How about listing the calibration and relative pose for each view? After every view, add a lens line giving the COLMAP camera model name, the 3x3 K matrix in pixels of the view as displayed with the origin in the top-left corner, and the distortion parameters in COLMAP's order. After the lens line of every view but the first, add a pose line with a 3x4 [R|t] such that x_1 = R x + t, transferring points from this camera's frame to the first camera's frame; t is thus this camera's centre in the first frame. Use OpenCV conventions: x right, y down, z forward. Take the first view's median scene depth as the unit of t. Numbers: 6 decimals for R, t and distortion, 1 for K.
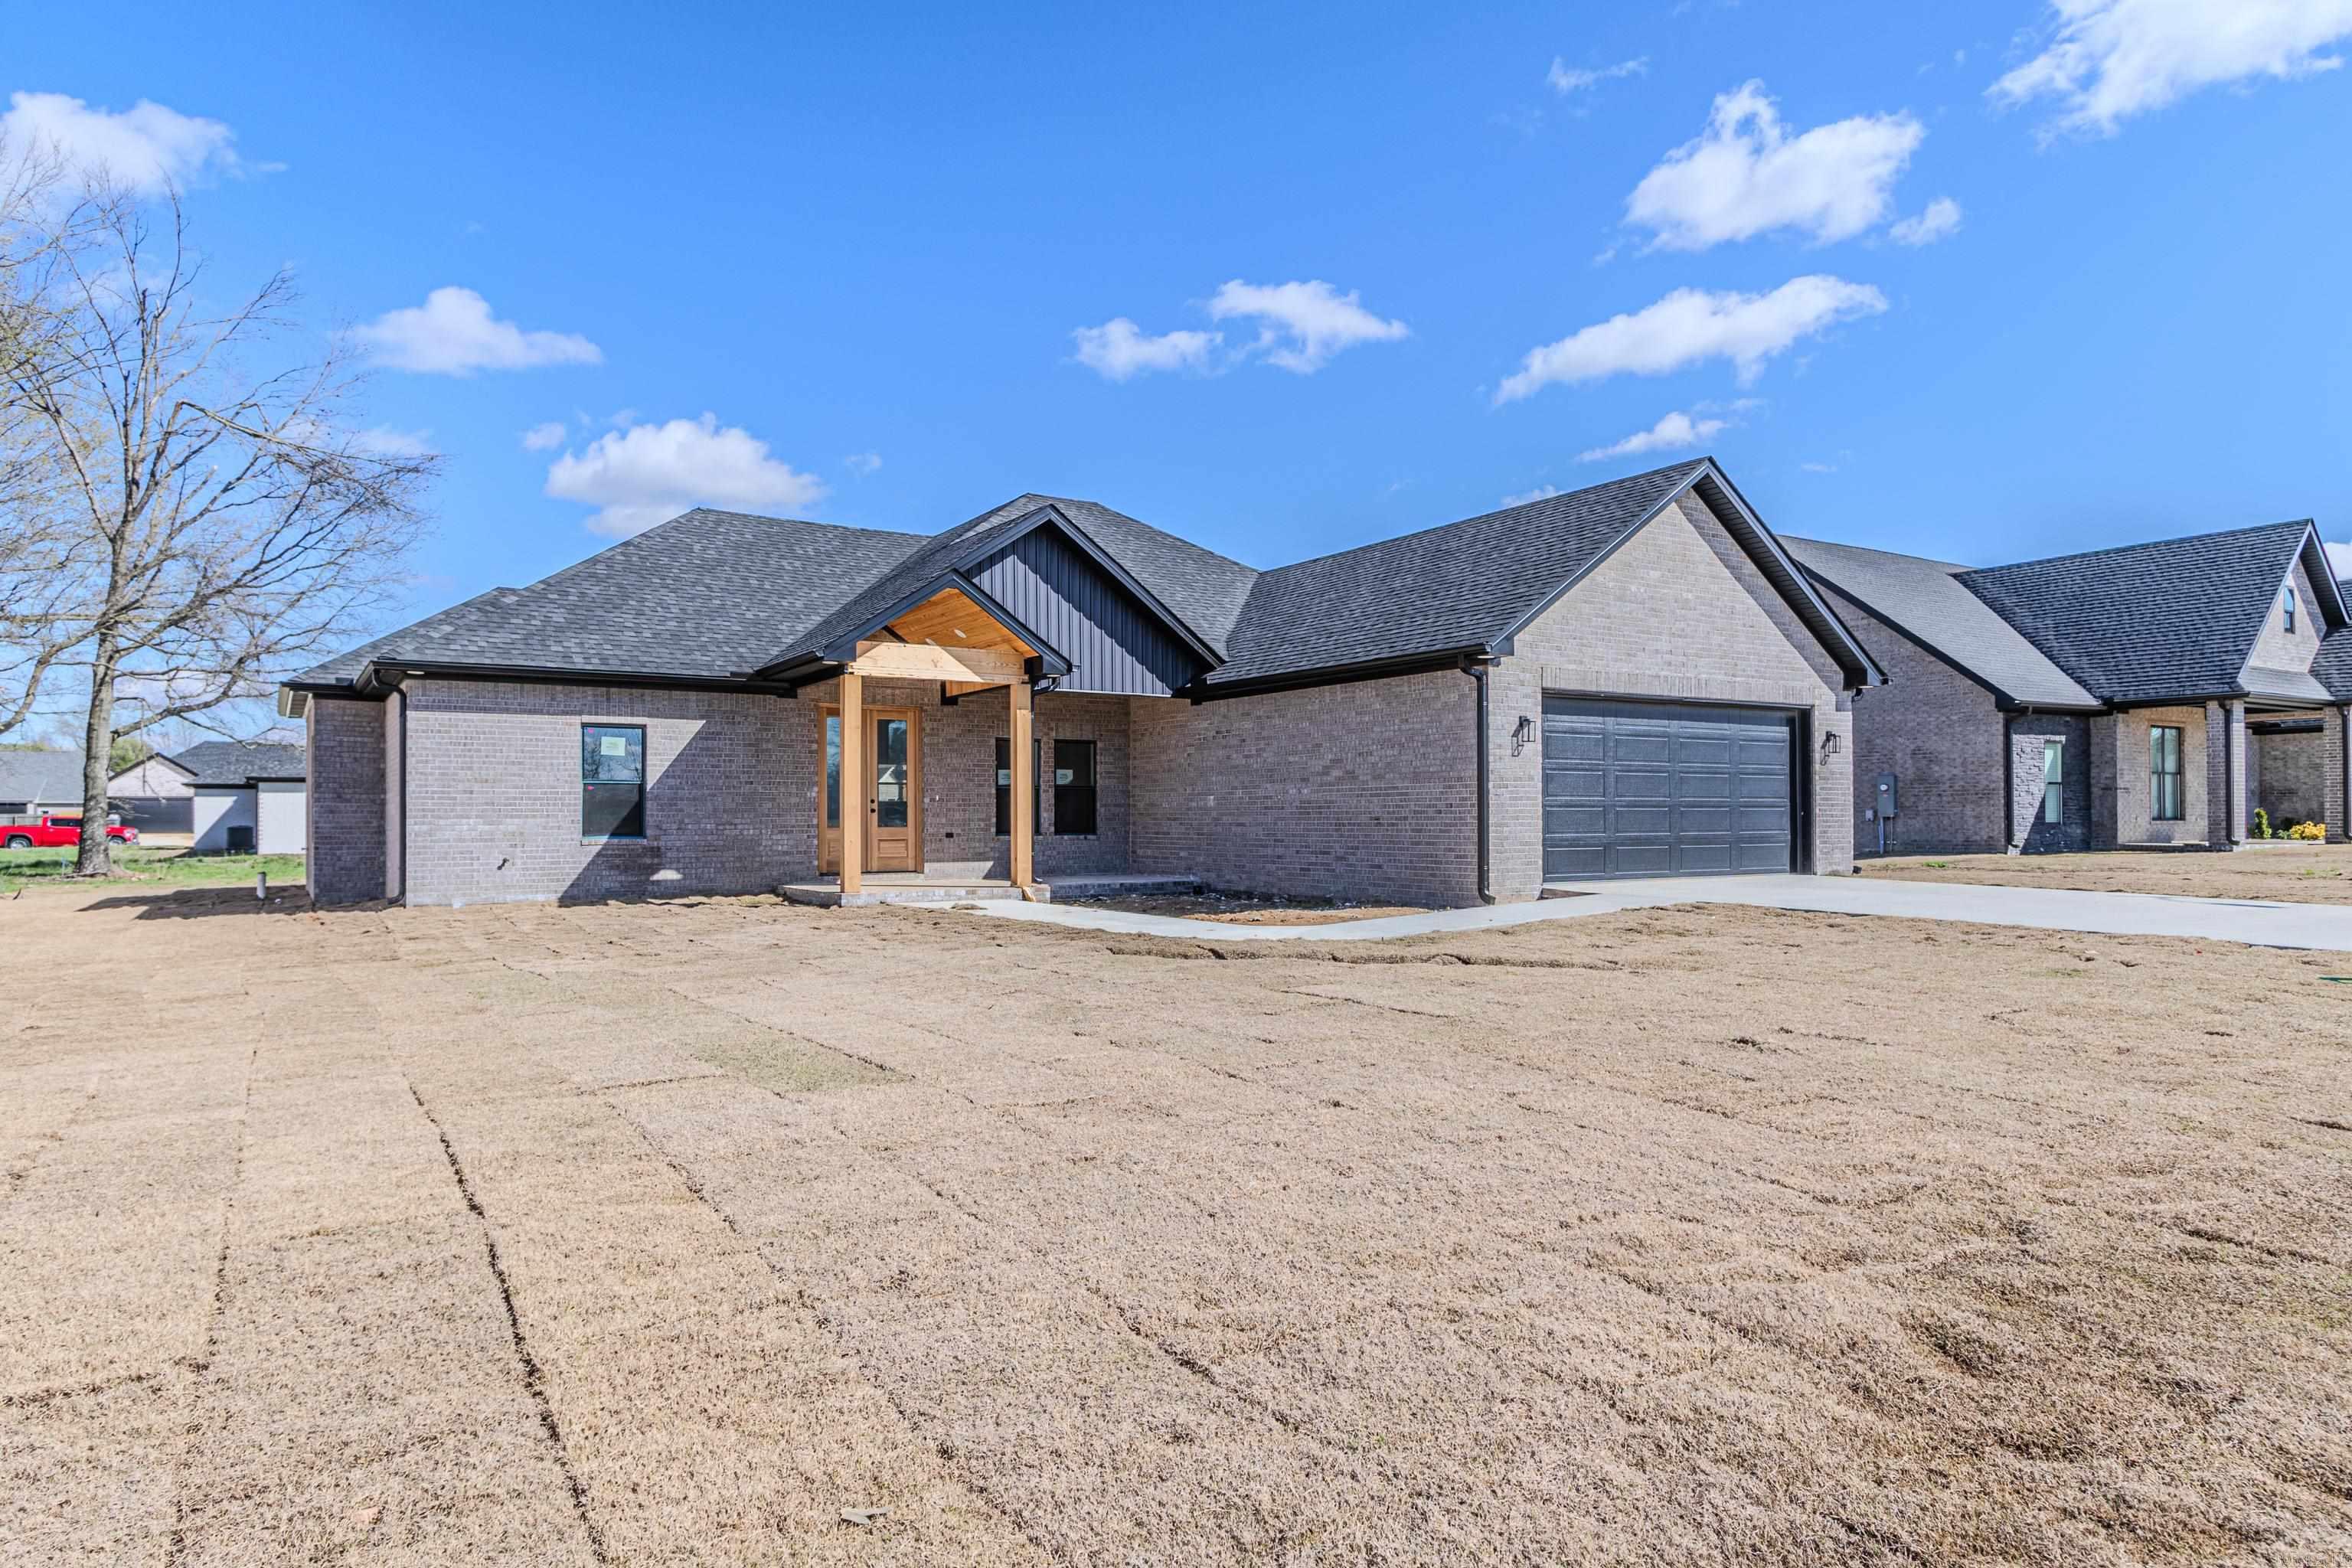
lens RADIAL K [[1421.6, 0, 1177.0], [0, 1421.6, 794.3], [0, 0, 1]] dist [0.020002, 0.000394]
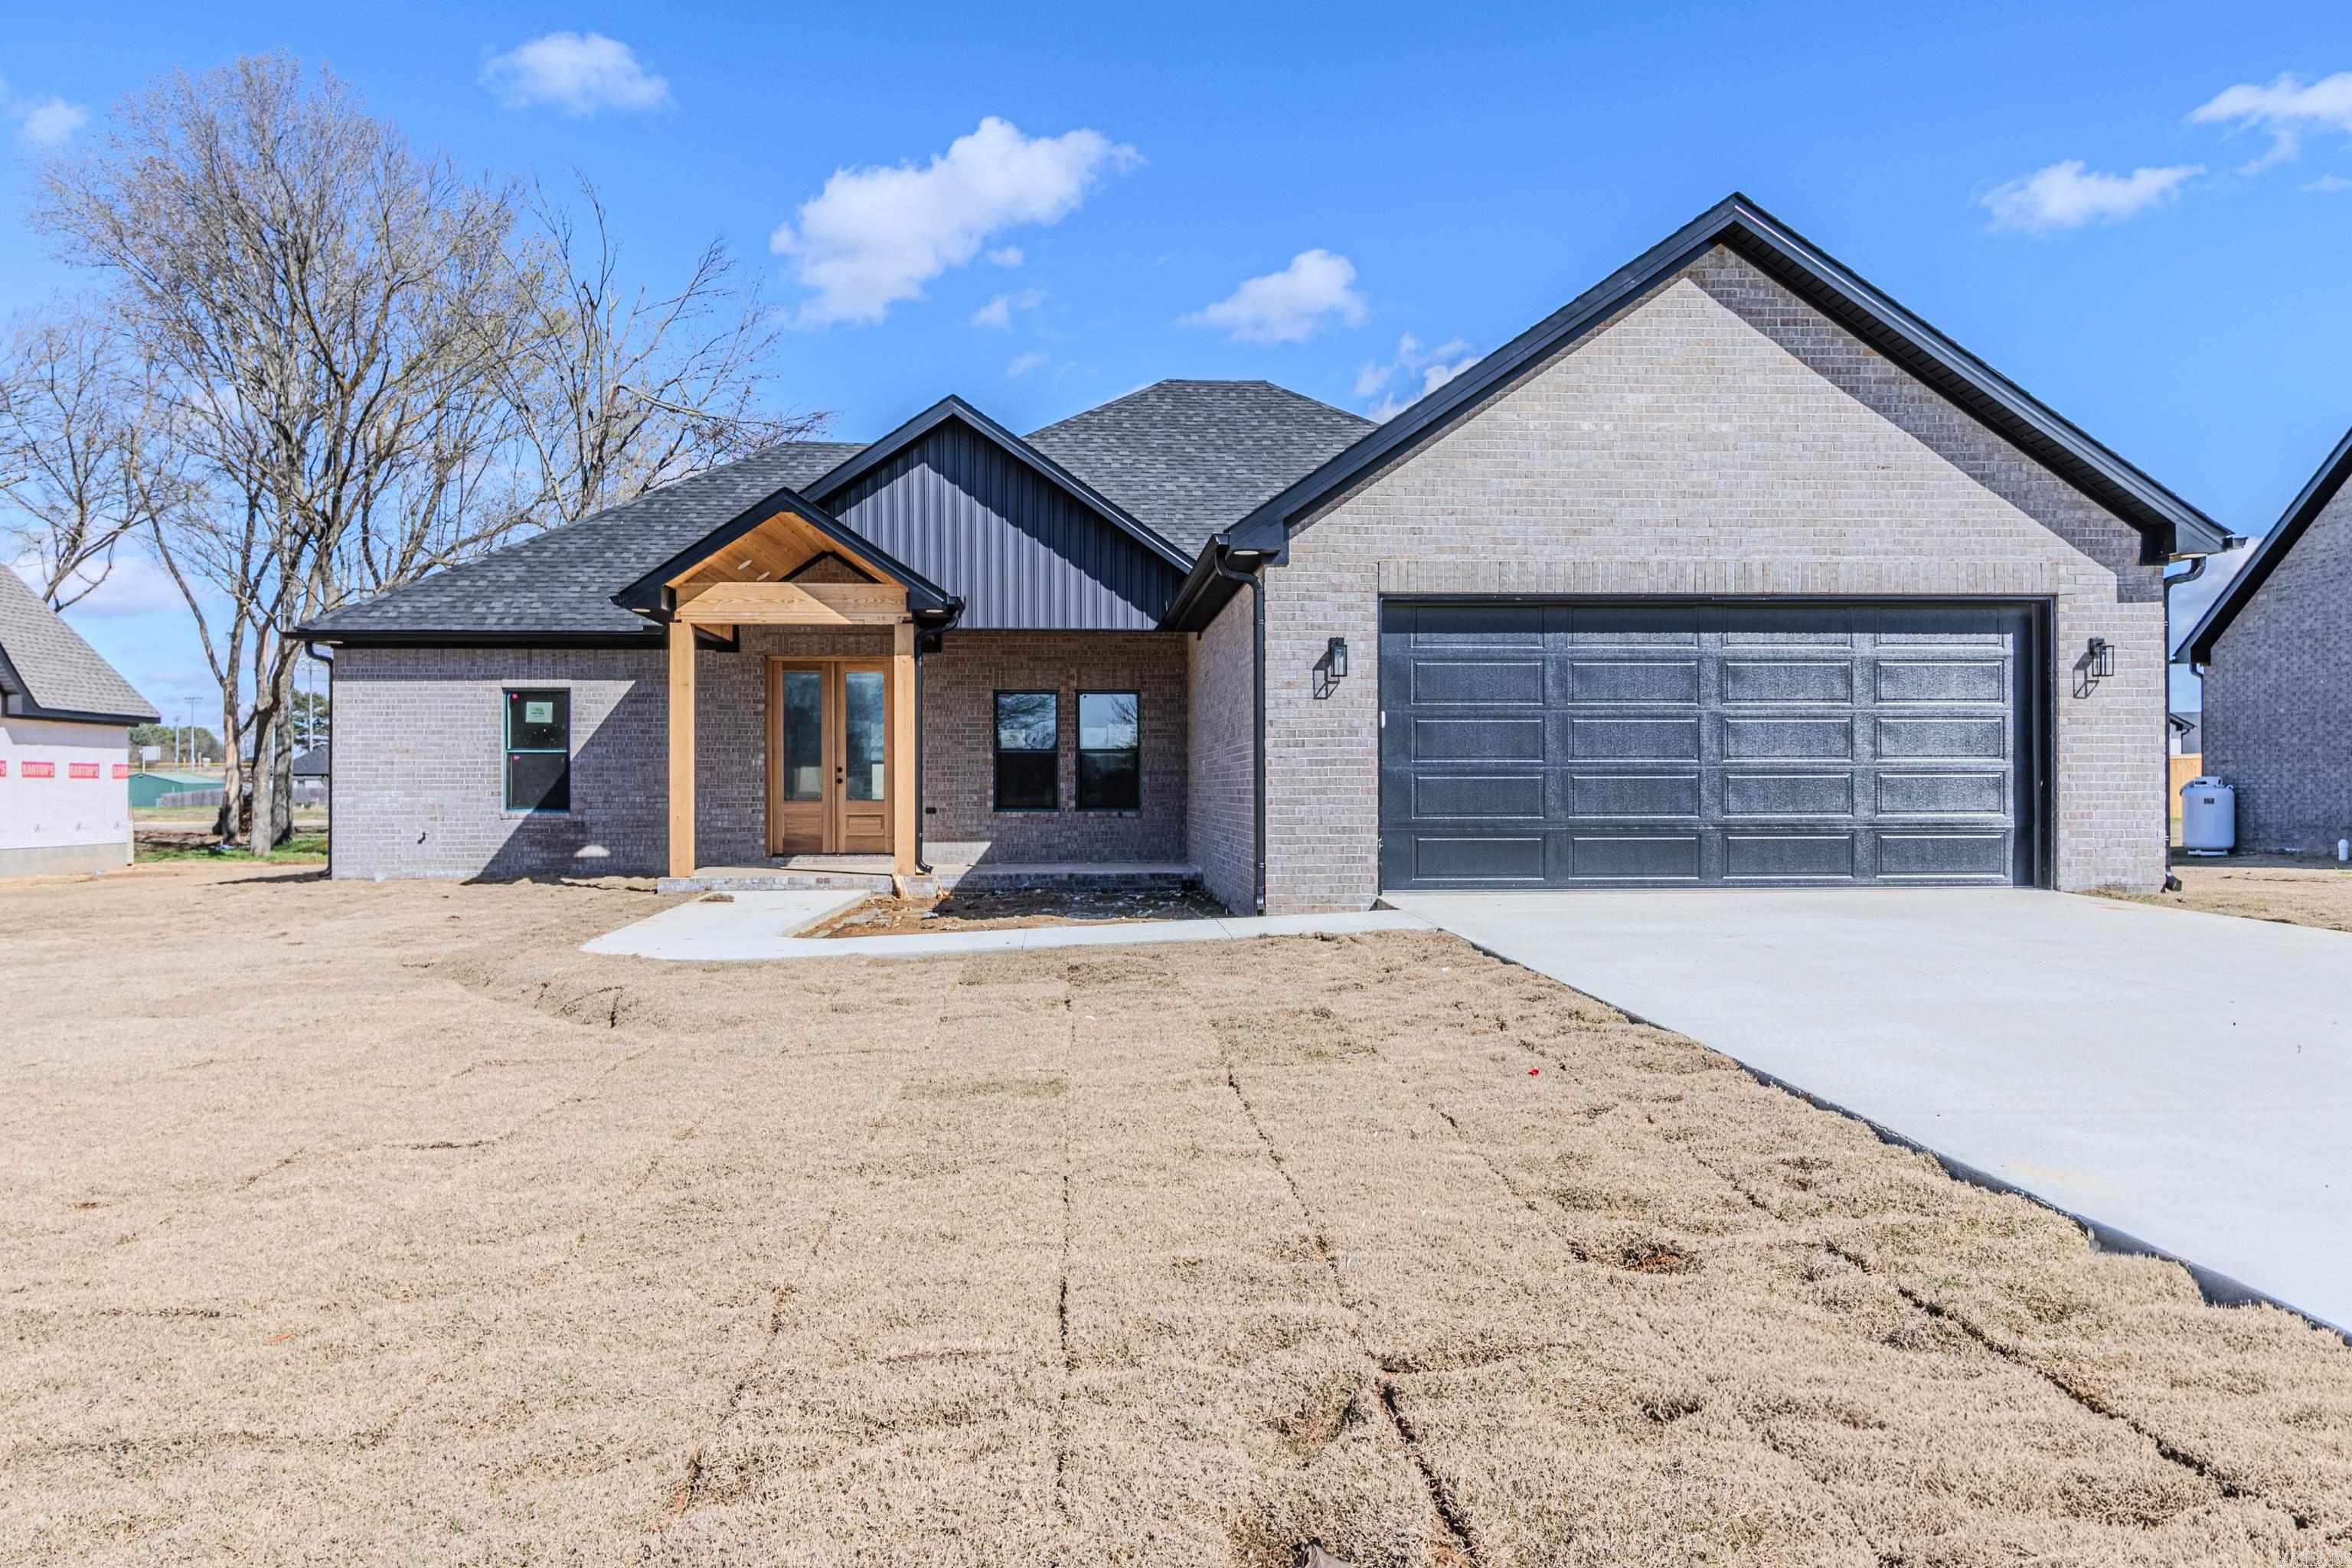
lens RADIAL K [[1701.1, 0, 1176.1], [0, 1701.1, 783.6], [0, 0, 1]] dist [0.002364, 0.001894]
pose [[0.867744, -0.000885, -0.497011, 0.507381], [0.008593, 0.999876, 0.013223, 0.001610], [0.496937, -0.015745, 0.867644, 0.245173]]
